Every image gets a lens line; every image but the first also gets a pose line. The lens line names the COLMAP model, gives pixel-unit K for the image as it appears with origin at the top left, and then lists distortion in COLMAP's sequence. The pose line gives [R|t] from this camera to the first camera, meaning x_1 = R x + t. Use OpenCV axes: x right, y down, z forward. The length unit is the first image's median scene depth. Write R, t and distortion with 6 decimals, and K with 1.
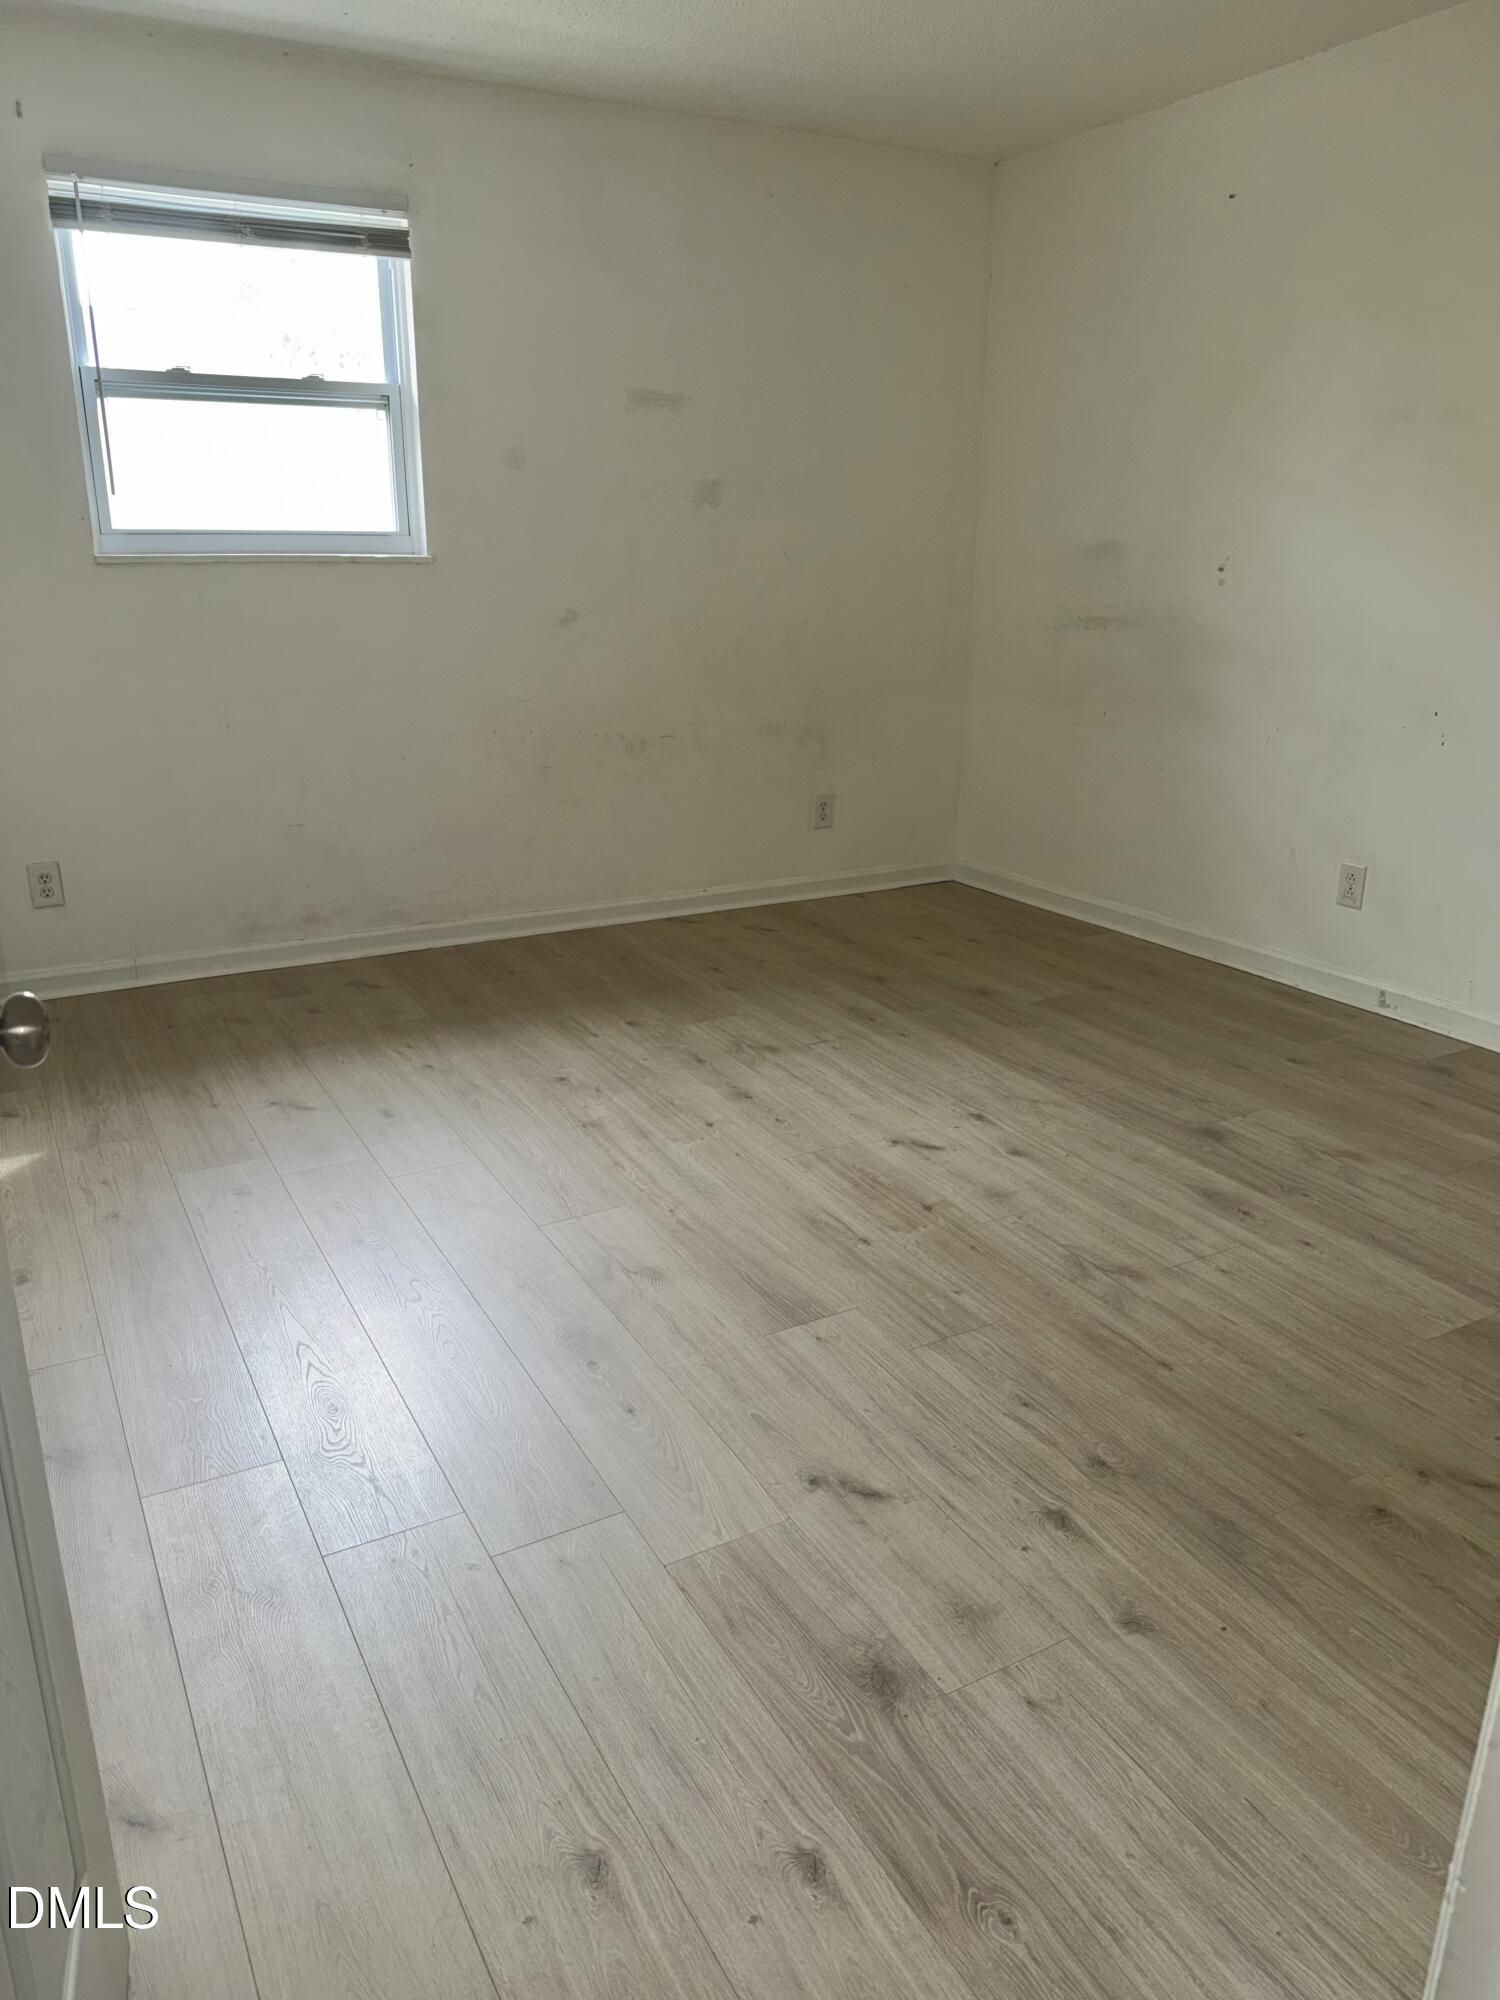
lens RADIAL K [[1410.1, 0, 731.4], [0, 1410.1, 993.9], [0, 0, 1]] dist [0.066943, -0.073934]
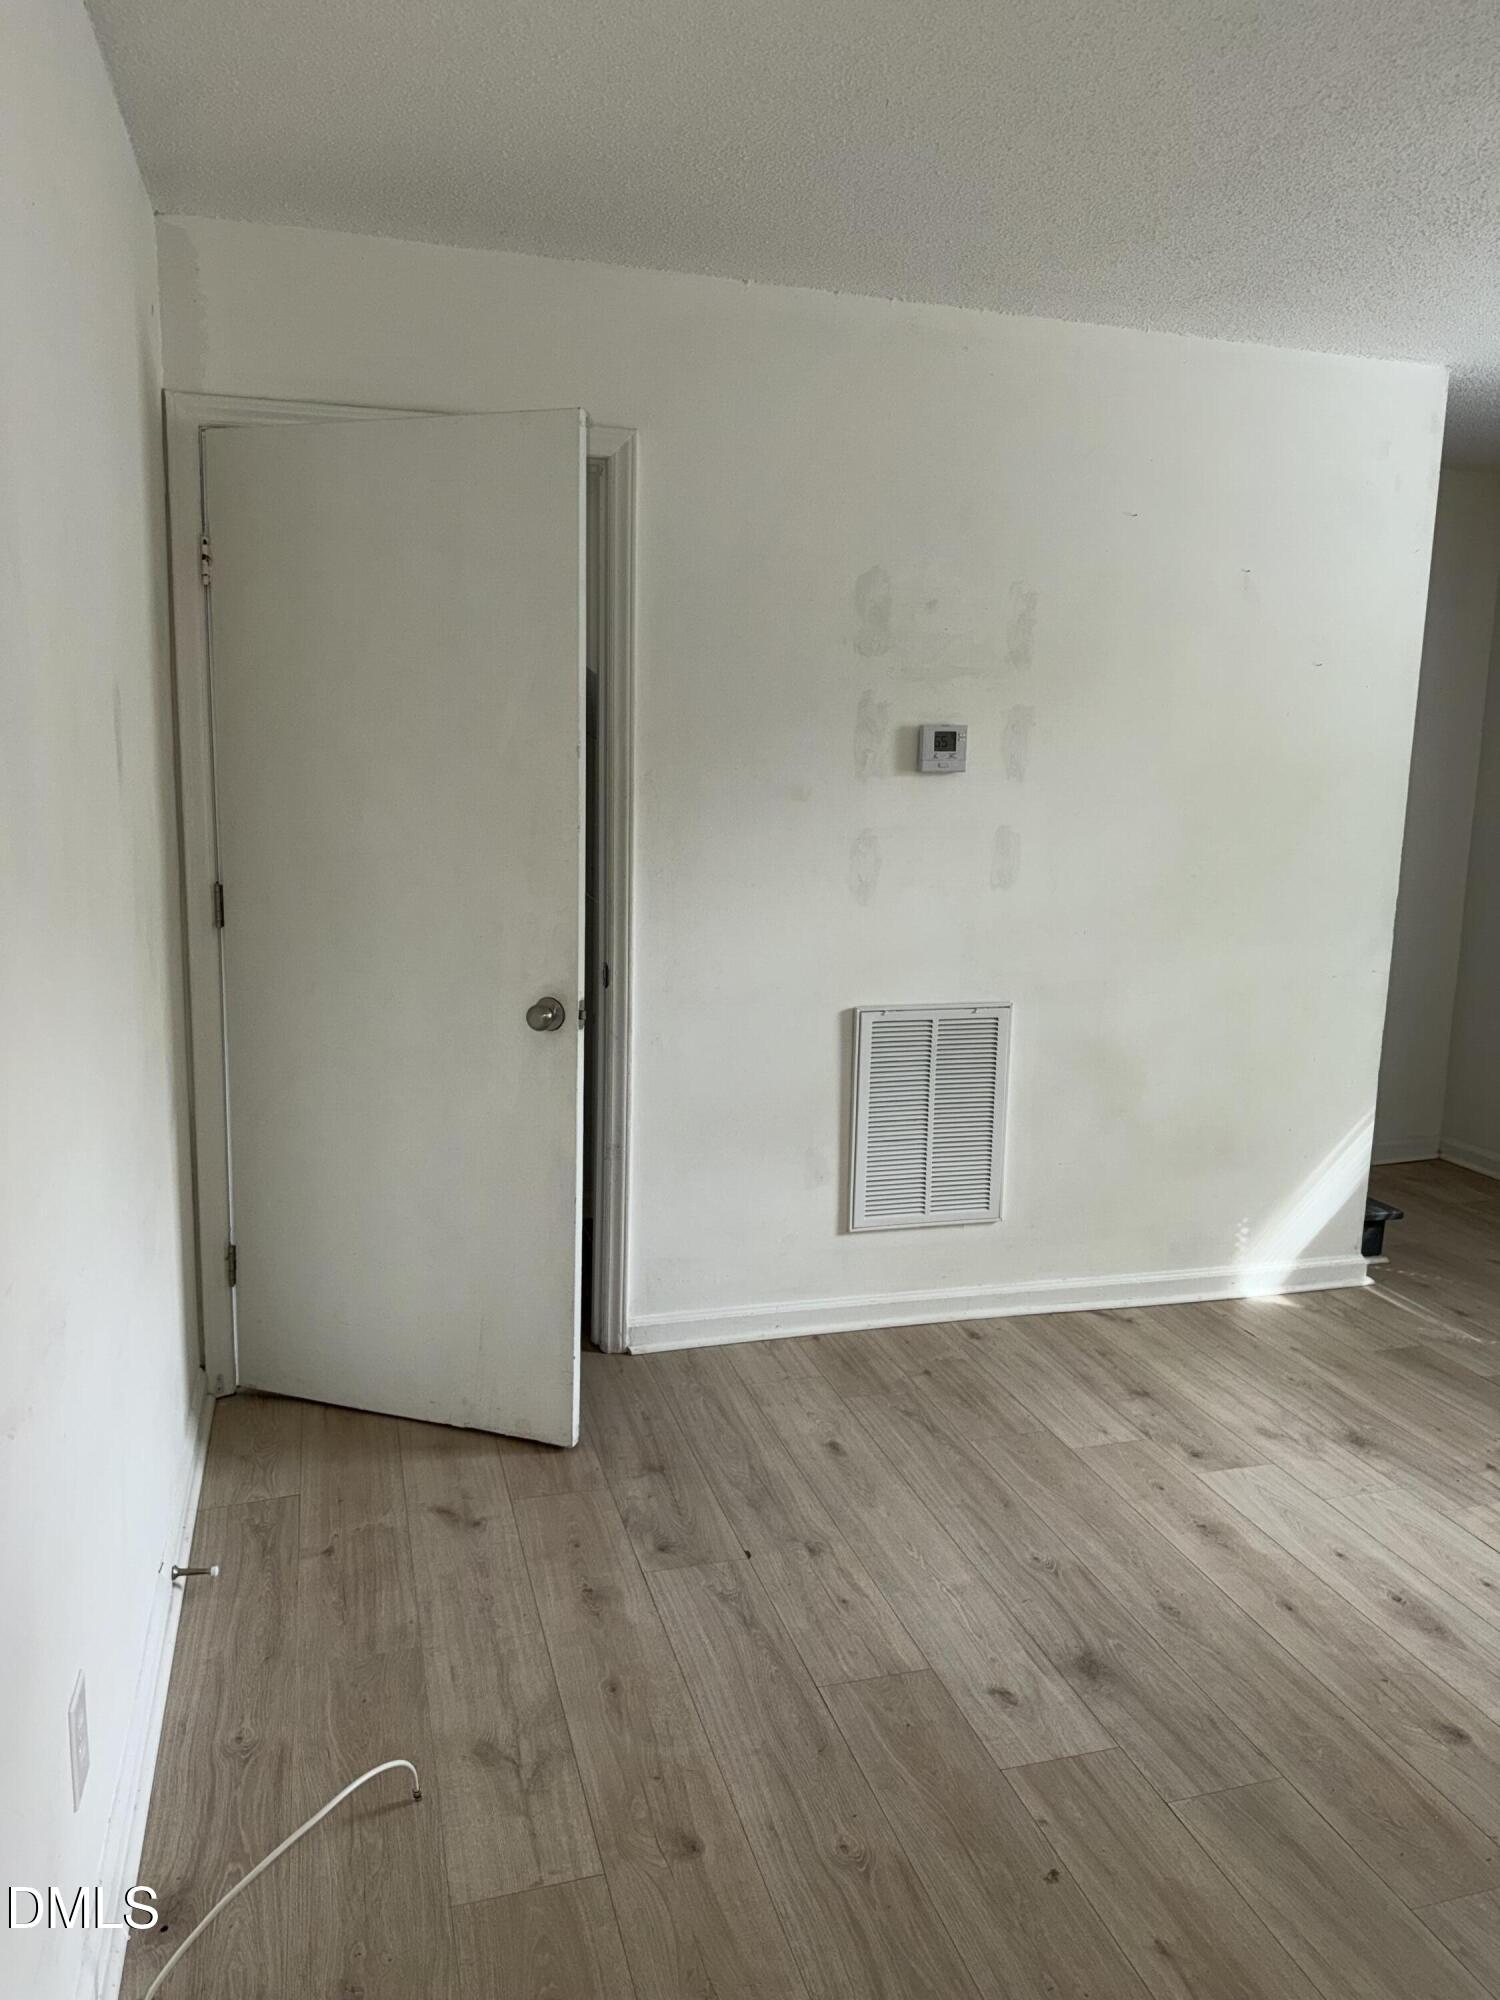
lens RADIAL K [[1396.4, 0, 750.0], [0, 1396.4, 1000.0], [0, 0, 1]] dist [-0.001857, -0.019688]
pose [[-0.976030, -0.061436, 0.208784, 0.048564], [0.041319, 0.889573, 0.454920, -0.608314], [-0.213677, 0.452642, -0.865712, 1.635803]]
